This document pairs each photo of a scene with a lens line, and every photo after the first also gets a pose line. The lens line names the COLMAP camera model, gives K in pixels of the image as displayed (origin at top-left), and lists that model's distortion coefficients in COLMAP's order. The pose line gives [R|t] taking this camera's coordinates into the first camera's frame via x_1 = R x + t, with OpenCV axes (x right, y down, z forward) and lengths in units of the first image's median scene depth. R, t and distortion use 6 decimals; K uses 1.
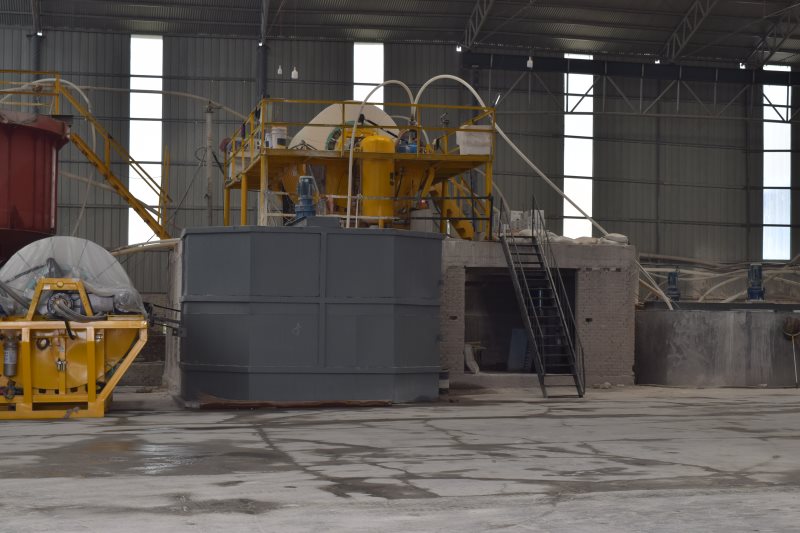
lens RADIAL K [[1581.9, 0, 400.0], [0, 1581.9, 266.5], [0, 0, 1]] dist [0.028929, 0.082724]
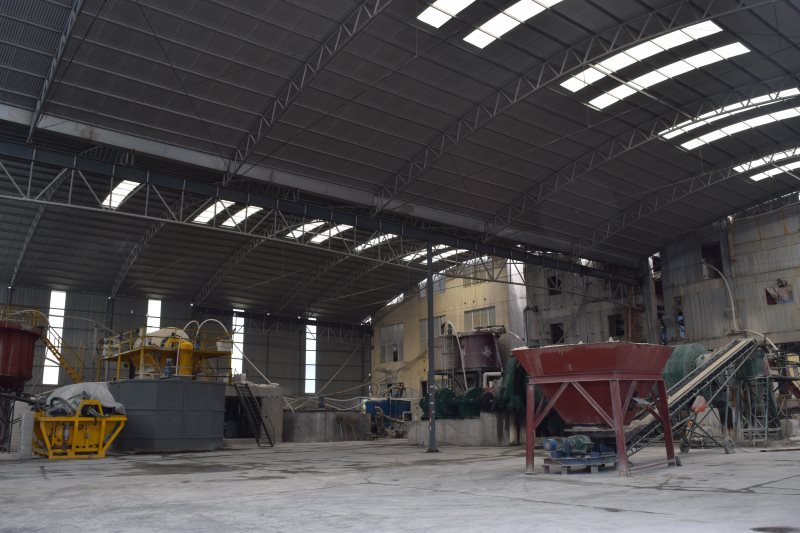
lens RADIAL K [[709.0, 0, 400.0], [0, 709.0, 266.5], [0, 0, 1]] dist [-0.078430, 0.001667]
pose [[0.891977, 0.081181, 0.444732, -0.215463], [-0.000936, 0.984074, -0.177754, -0.003335], [-0.452080, 0.158136, 0.877848, -0.143929]]
